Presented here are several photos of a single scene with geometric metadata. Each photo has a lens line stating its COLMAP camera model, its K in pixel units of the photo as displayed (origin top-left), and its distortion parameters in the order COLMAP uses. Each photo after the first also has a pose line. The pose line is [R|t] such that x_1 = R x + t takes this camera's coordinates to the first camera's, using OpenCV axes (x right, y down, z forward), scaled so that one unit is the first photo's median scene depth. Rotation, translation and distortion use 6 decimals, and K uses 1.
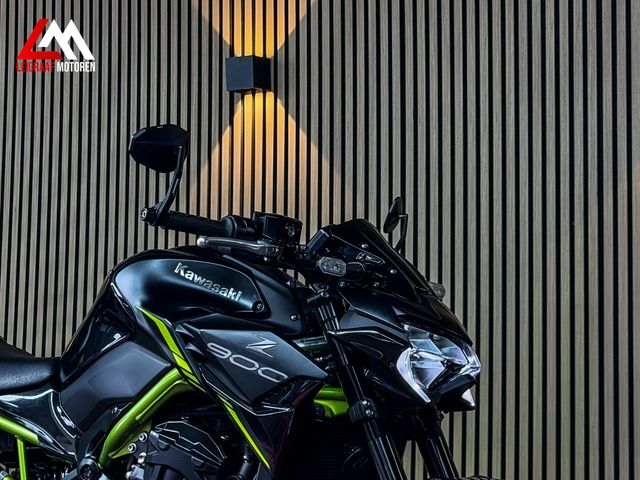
lens RADIAL K [[1461.4, 0, 320.0], [0, 1461.4, 240.0], [0, 0, 1]] dist [0.158374, 0.271677]
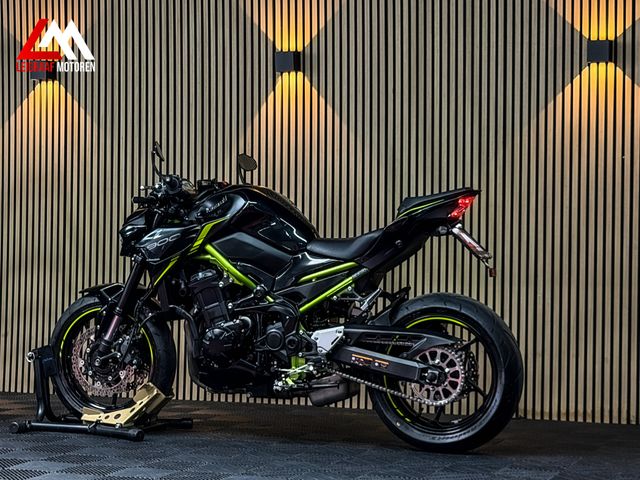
lens RADIAL K [[1461.4, 0, 320.0], [0, 1461.4, 240.0], [0, 0, 1]] dist [0.158374, 0.271677]
pose [[0.984637, -0.001551, 0.174608, -0.503632], [-0.014727, 0.995660, 0.091893, -0.108465], [-0.173993, -0.093052, 0.980341, -1.072528]]
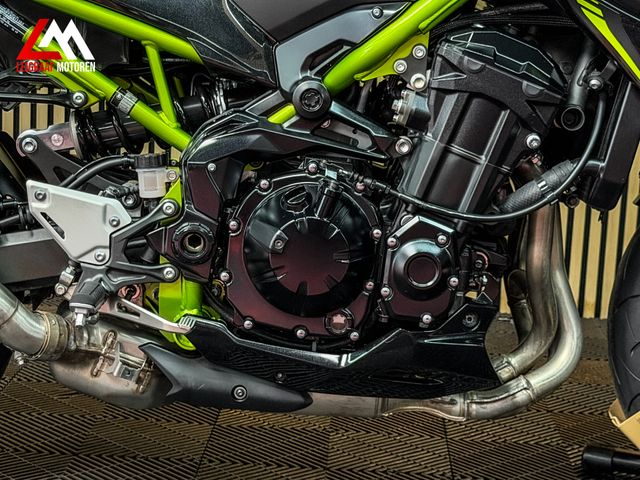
lens RADIAL K [[1461.4, 0, 320.0], [0, 1461.4, 240.0], [0, 0, 1]] dist [0.158374, 0.271677]
pose [[0.873500, -0.065148, 0.482446, -0.500669], [-0.081061, 0.957707, 0.276093, 0.030022], [-0.480029, -0.280274, 0.831275, 0.408549]]
